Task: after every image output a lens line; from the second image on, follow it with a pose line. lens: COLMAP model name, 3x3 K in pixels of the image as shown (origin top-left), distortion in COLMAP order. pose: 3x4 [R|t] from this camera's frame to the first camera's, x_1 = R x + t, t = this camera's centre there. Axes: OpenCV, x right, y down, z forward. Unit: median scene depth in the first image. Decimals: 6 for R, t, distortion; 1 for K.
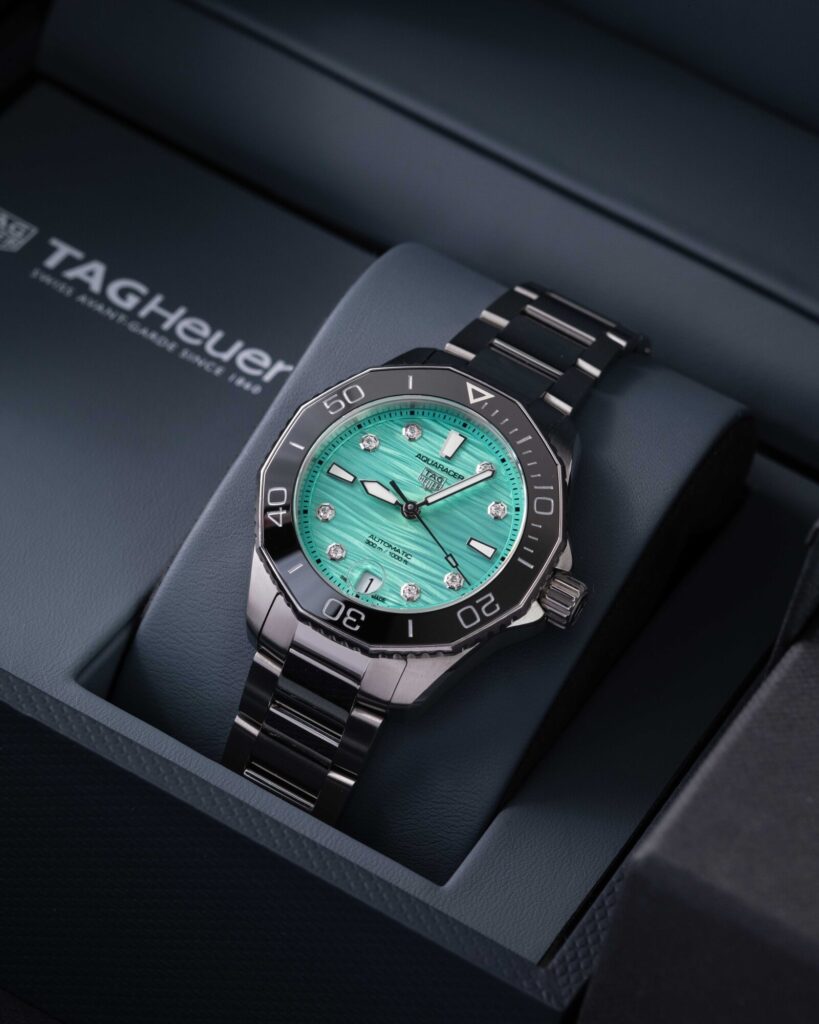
lens RADIAL K [[4201.3, 0, 409.5], [0, 4201.3, 512.0], [0, 0, 1]] dist [0.251190, 3.096943]
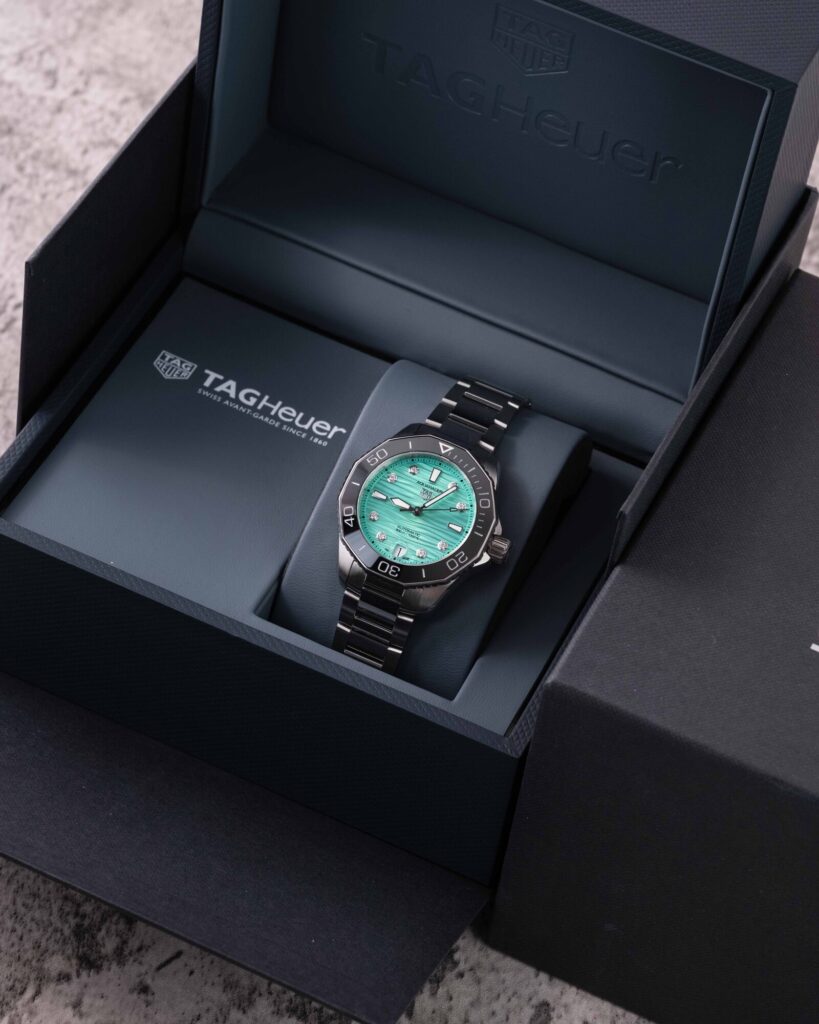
lens RADIAL K [[4201.3, 0, 409.5], [0, 4201.3, 512.0], [0, 0, 1]] dist [0.251190, 3.096943]
pose [[0.995085, -0.097774, 0.015705, -0.033843], [0.096462, 0.992904, 0.069551, -0.135718], [-0.022394, -0.067694, 0.997455, -0.944462]]
